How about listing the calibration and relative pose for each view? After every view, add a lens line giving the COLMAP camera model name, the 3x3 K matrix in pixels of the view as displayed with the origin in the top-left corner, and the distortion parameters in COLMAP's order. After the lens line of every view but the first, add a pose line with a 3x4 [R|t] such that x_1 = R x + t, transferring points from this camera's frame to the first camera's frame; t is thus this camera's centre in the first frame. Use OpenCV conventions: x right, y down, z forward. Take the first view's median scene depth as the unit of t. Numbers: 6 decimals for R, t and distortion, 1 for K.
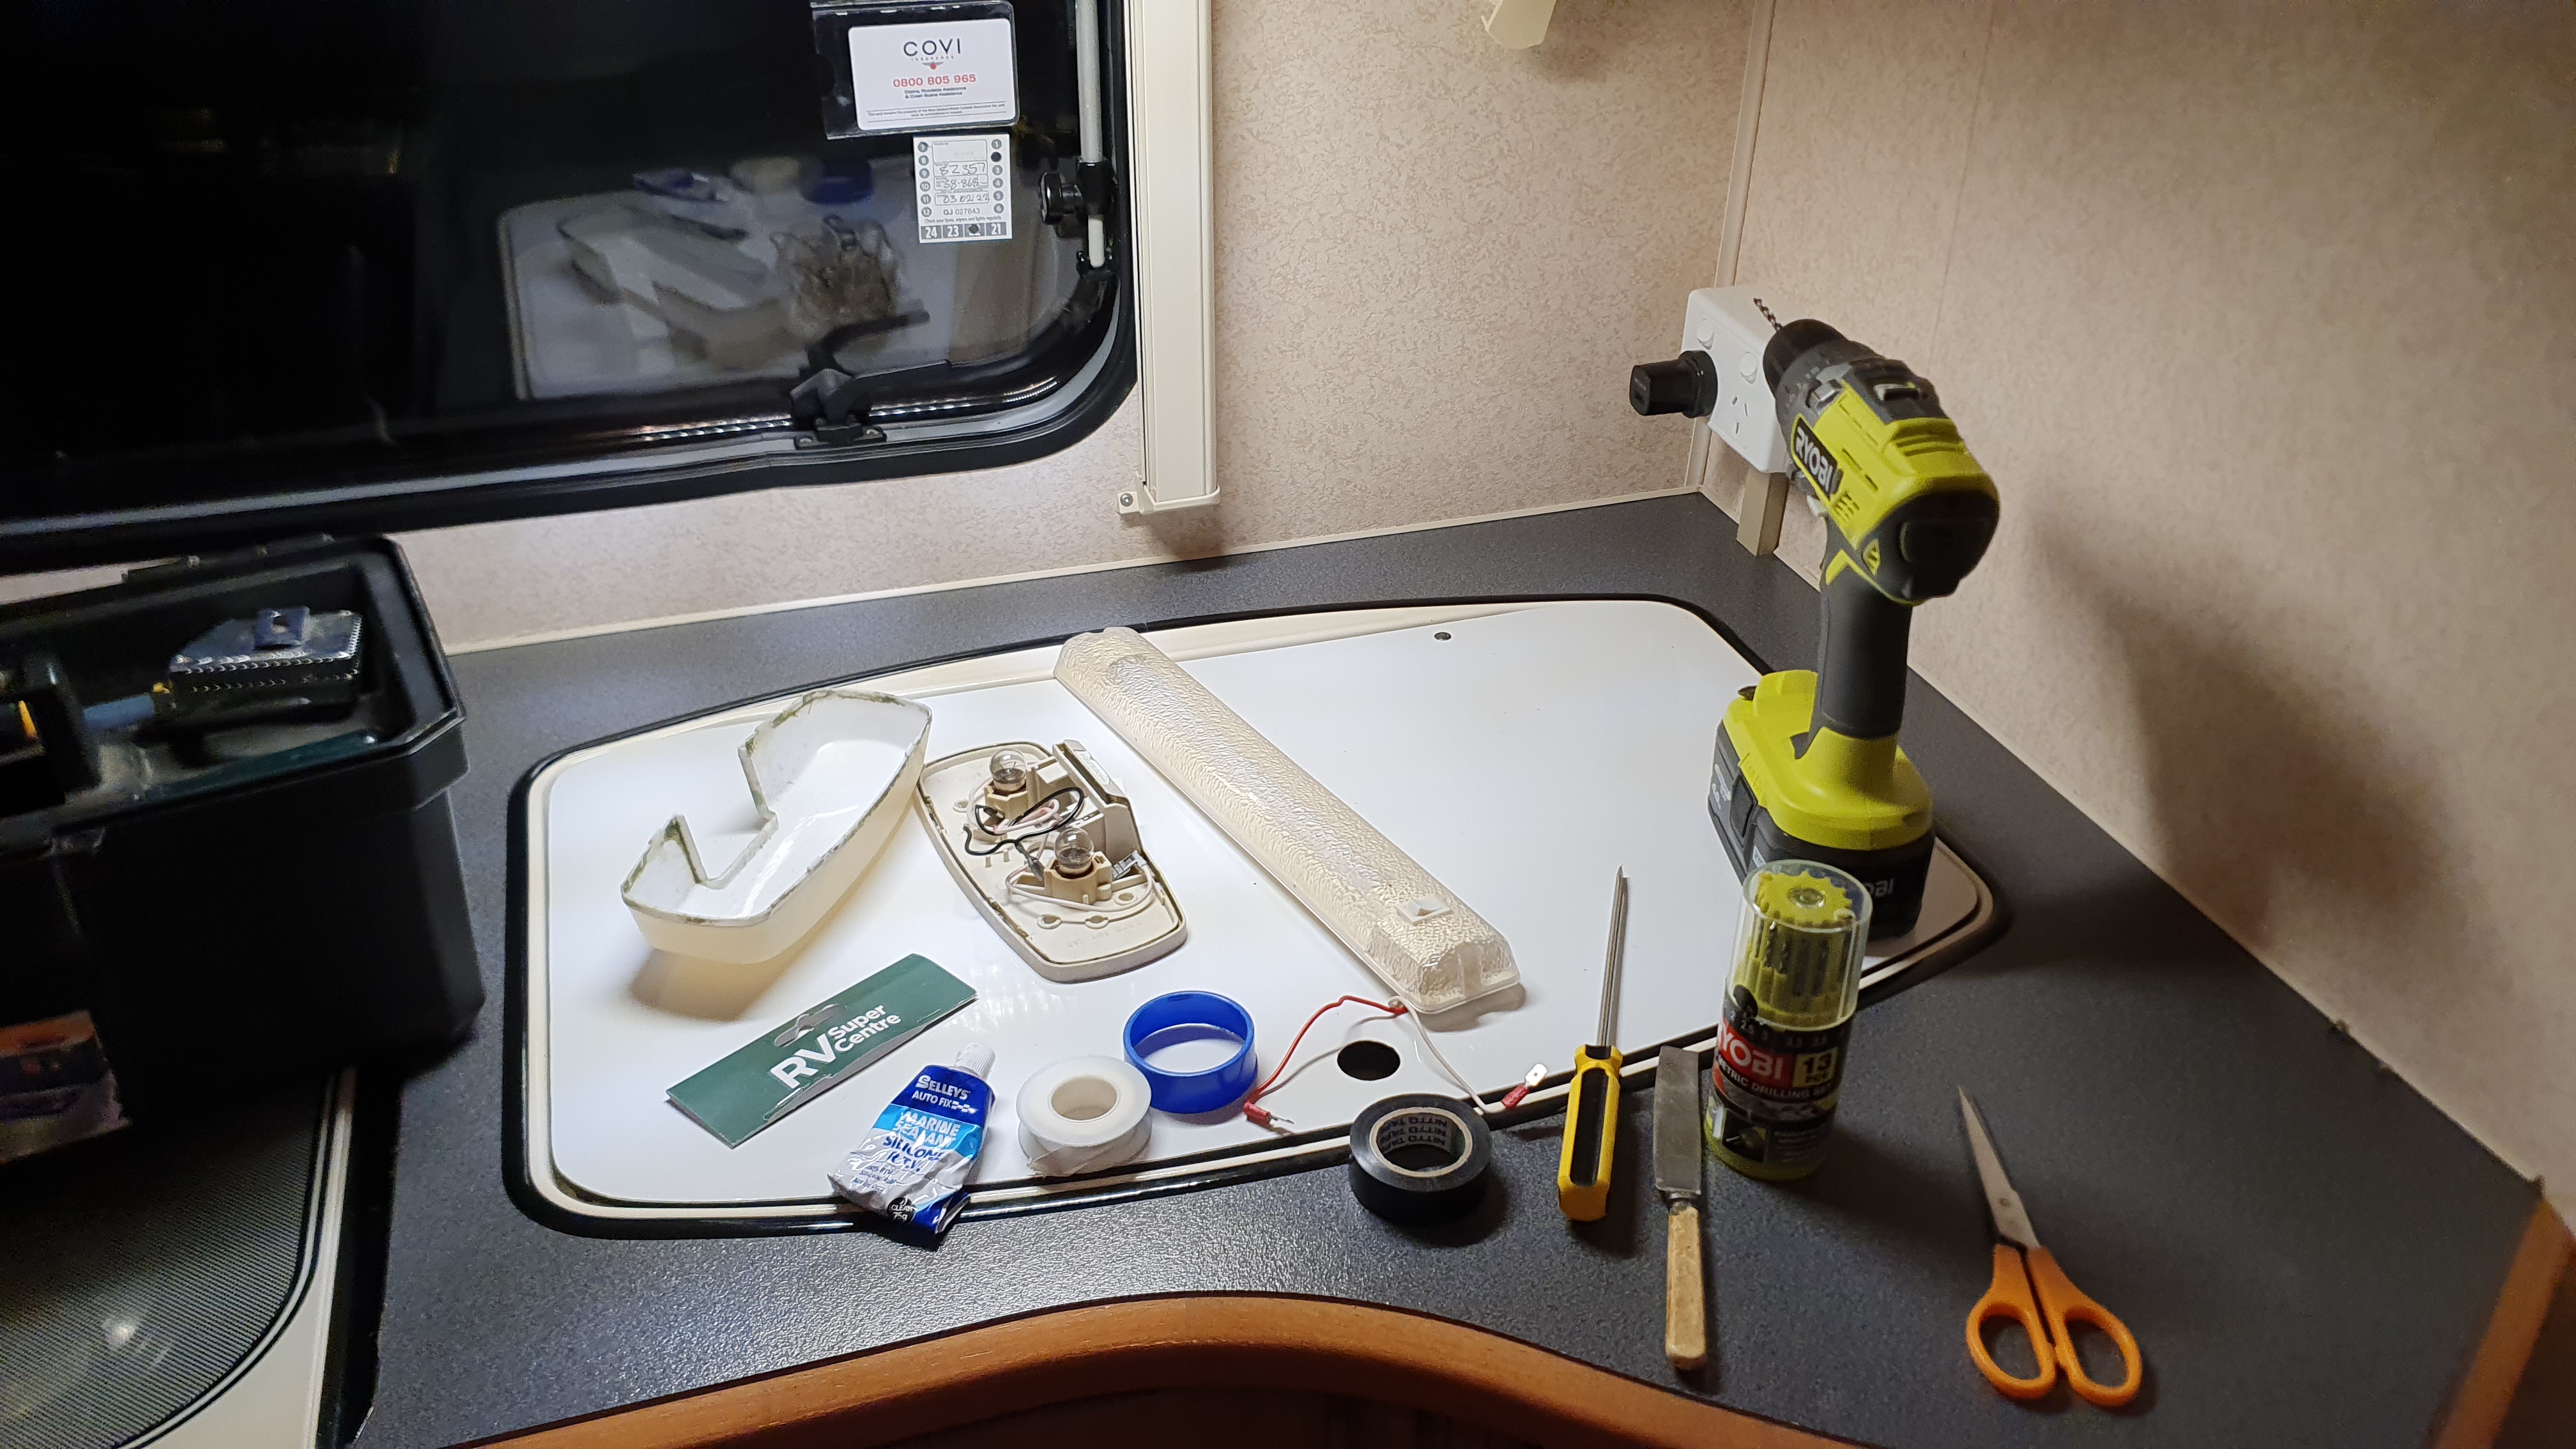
lens RADIAL K [[1988.7, 0, 1381.0], [0, 1988.7, 759.7], [0, 0, 1]] dist [0.228694, -0.556250]
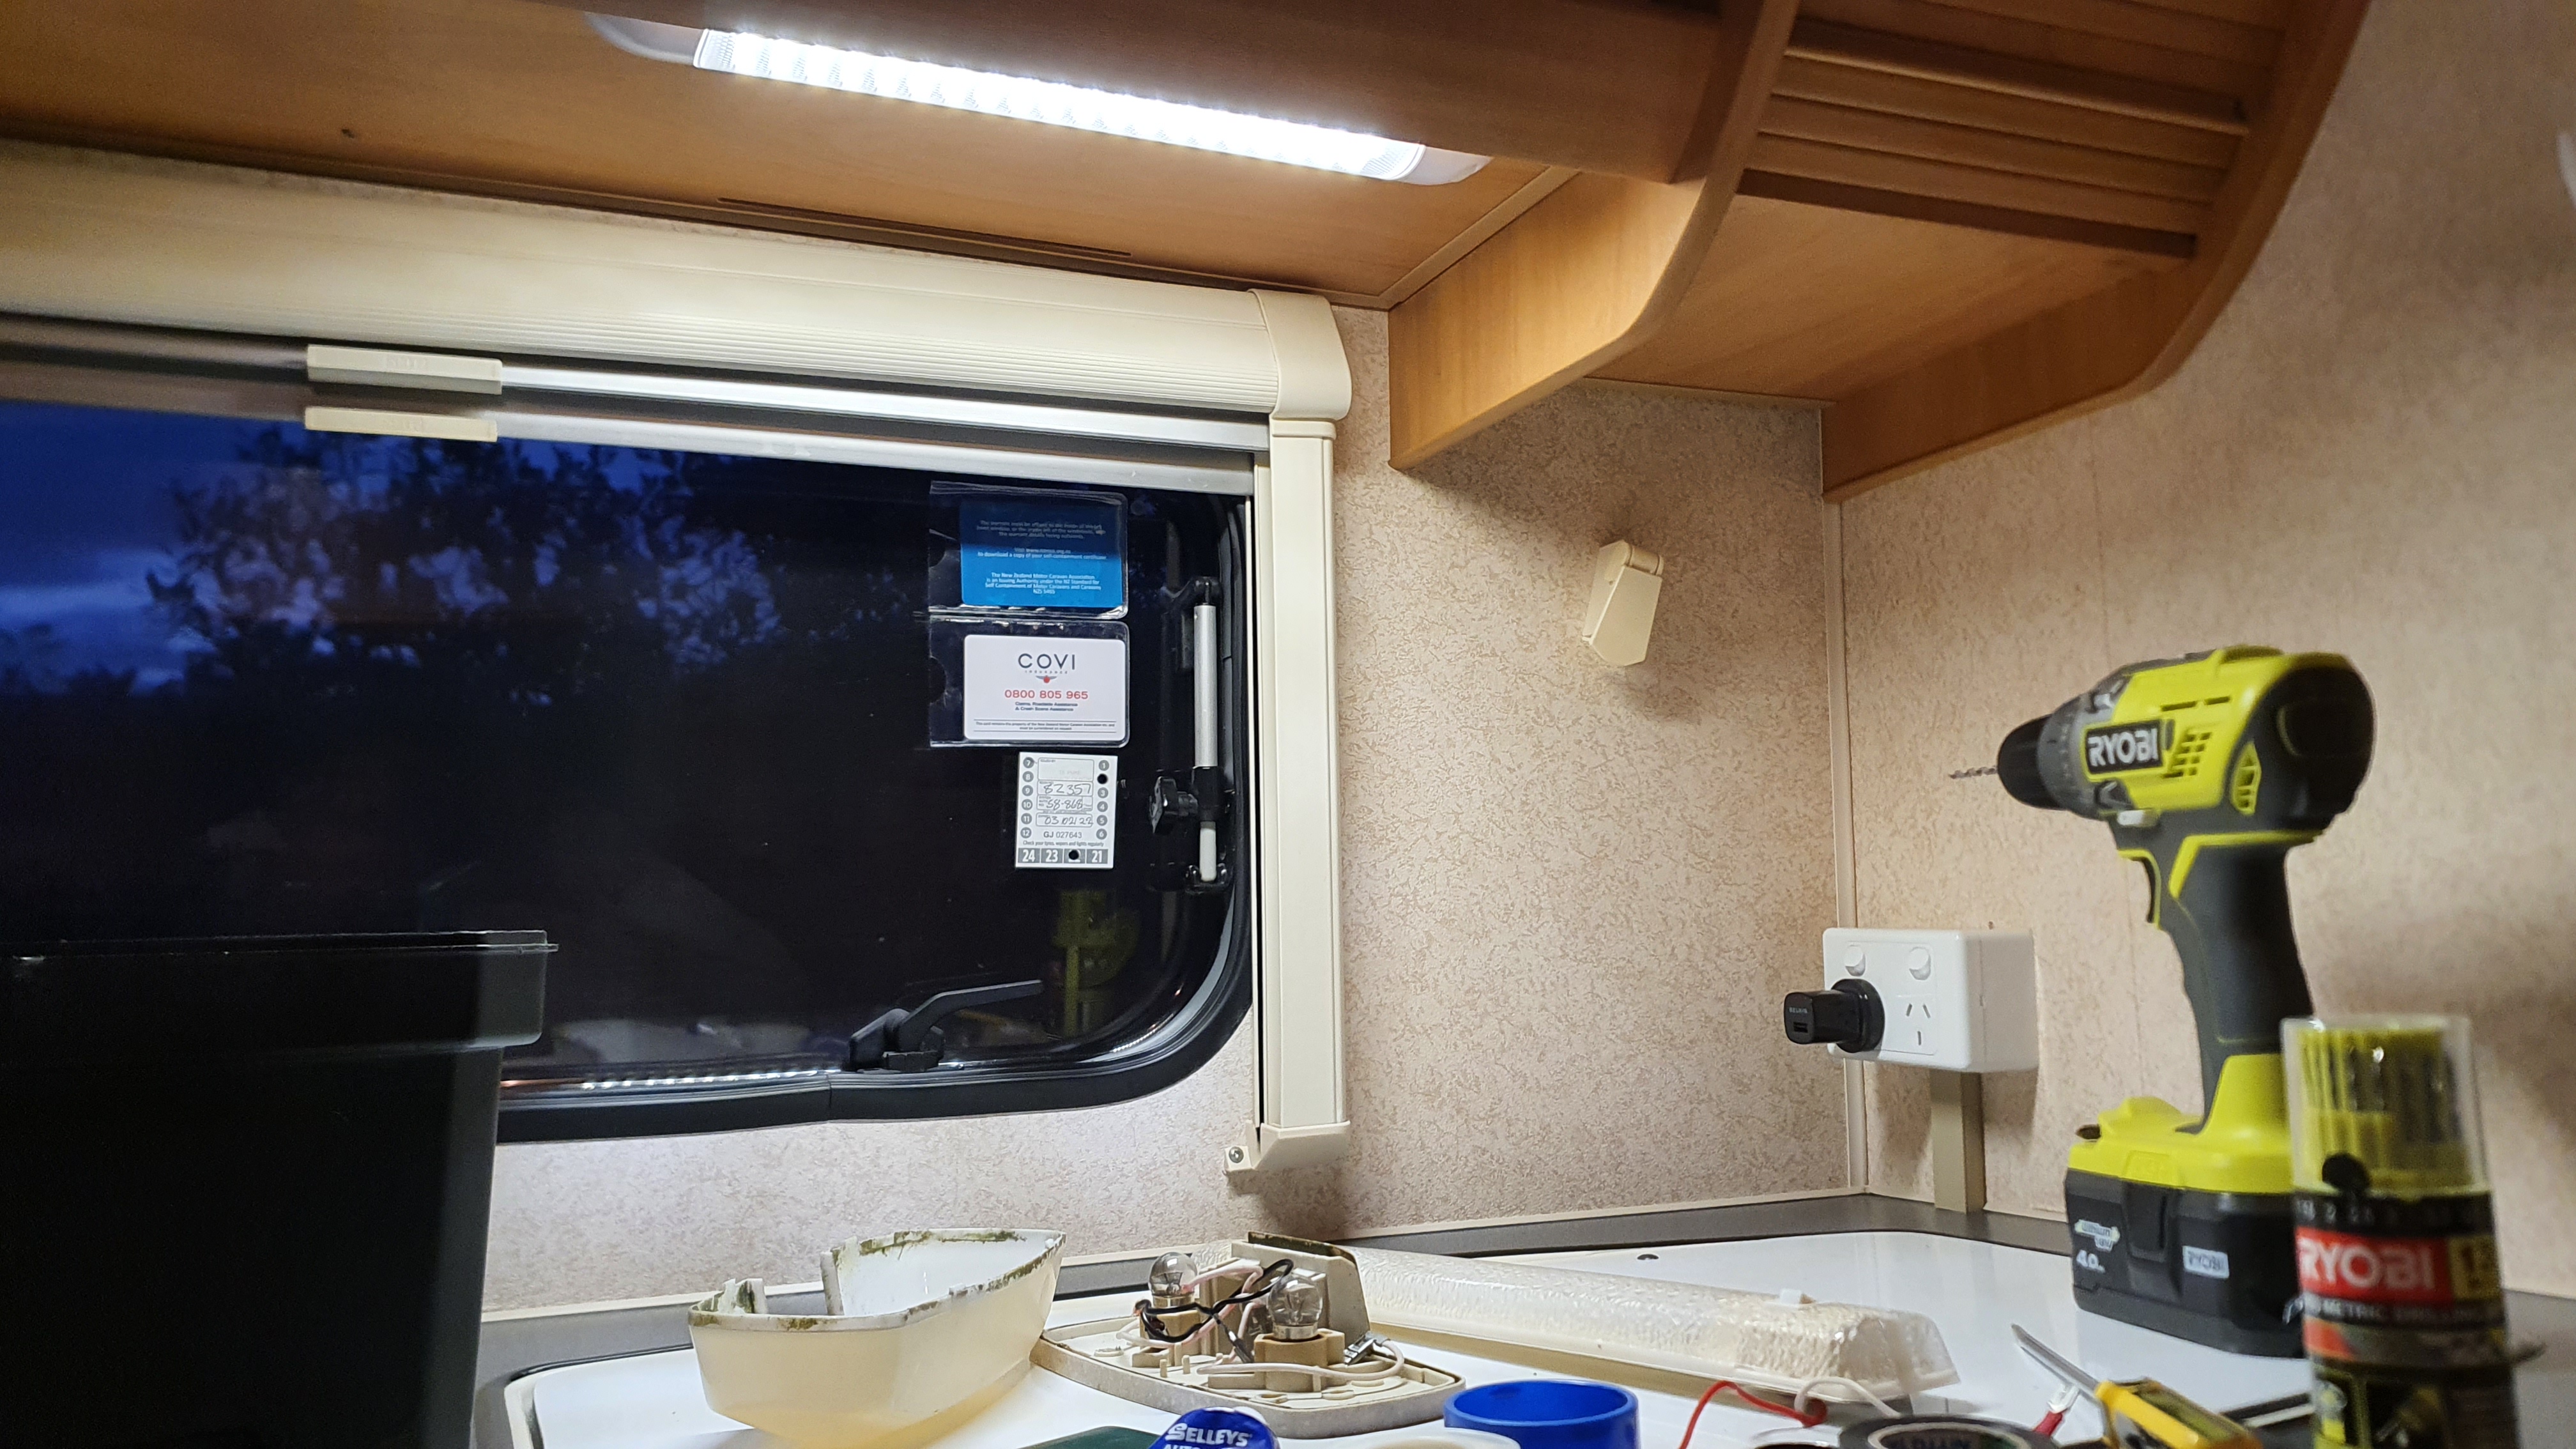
lens RADIAL K [[1988.7, 0, 1381.0], [0, 1988.7, 759.7], [0, 0, 1]] dist [0.228694, -0.556250]
pose [[0.993729, -0.056858, 0.096282, -0.145867], [0.104537, 0.778034, -0.619464, 0.281817], [-0.039689, 0.625644, 0.779098, 0.253535]]
